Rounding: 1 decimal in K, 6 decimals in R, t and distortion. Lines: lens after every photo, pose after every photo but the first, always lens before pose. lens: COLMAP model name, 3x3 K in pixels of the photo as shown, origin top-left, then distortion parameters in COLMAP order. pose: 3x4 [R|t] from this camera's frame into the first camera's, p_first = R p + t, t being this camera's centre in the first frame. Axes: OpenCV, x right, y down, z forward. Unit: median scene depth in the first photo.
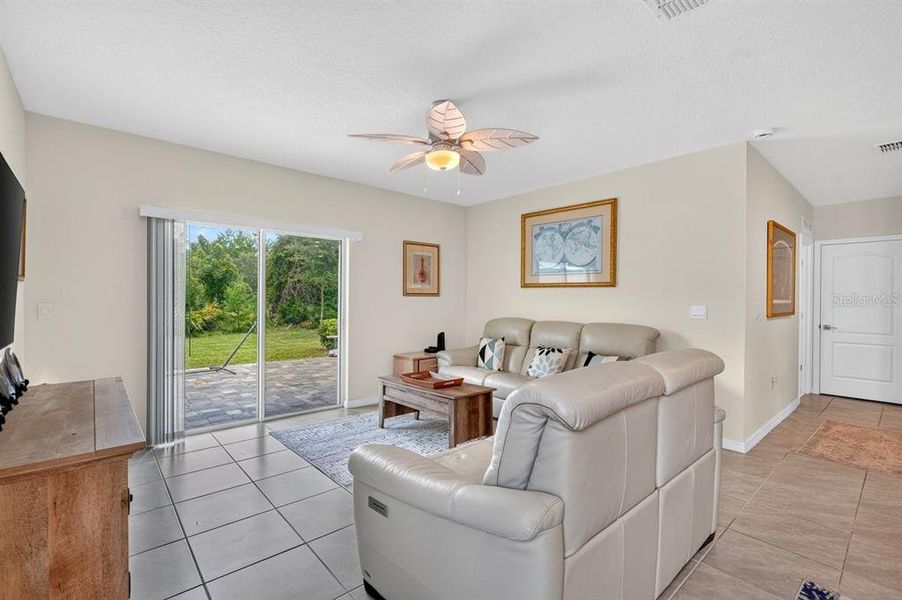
lens RADIAL K [[405.4, 0, 449.0], [0, 405.4, 301.6], [0, 0, 1]] dist [-0.002471, 0.000075]
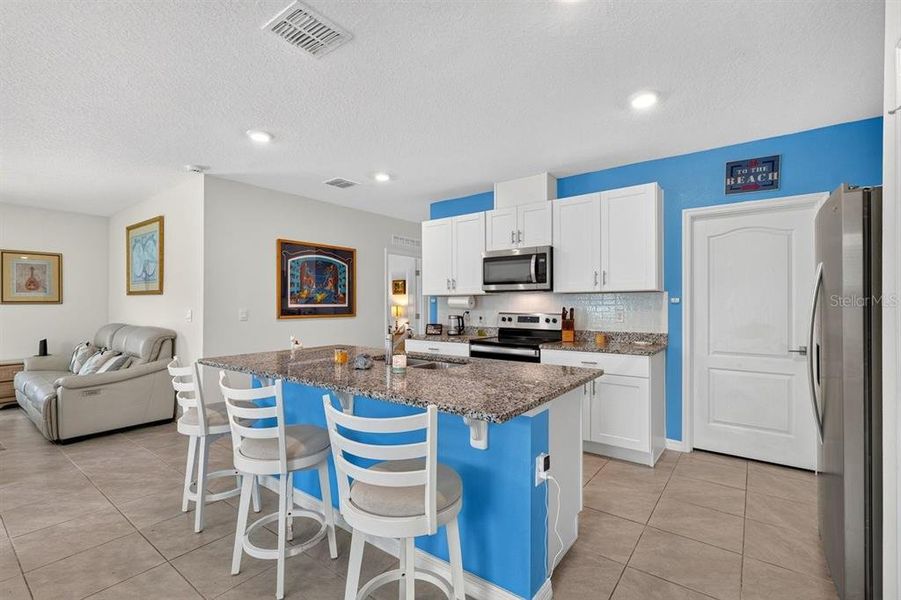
lens RADIAL K [[405.0, 0, 448.5], [0, 405.0, 301.6], [0, 0, 1]] dist [-0.002471, 0.000075]
pose [[0.980380, -0.010296, 0.196847, 0.856214], [0.012362, 0.999881, -0.009270, 0.003721], [-0.196728, 0.011522, 0.980390, -0.230869]]
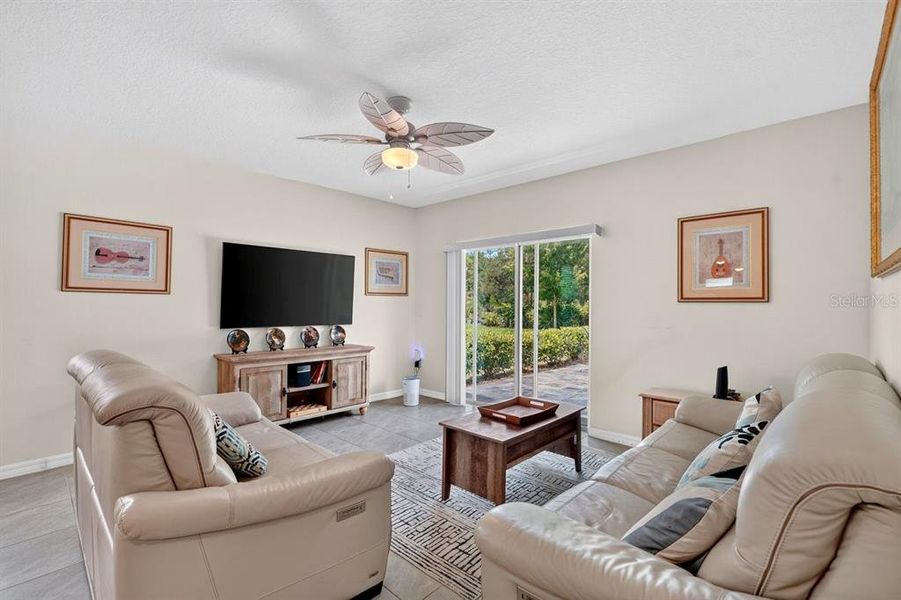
lens RADIAL K [[405.0, 0, 448.5], [0, 405.0, 301.6], [0, 0, 1]] dist [-0.002471, 0.000075]
pose [[0.087648, -0.010060, -0.996101, 0.552045], [-0.015009, 0.999822, -0.011418, -0.001490], [0.996038, 0.015951, 0.087481, 0.615352]]
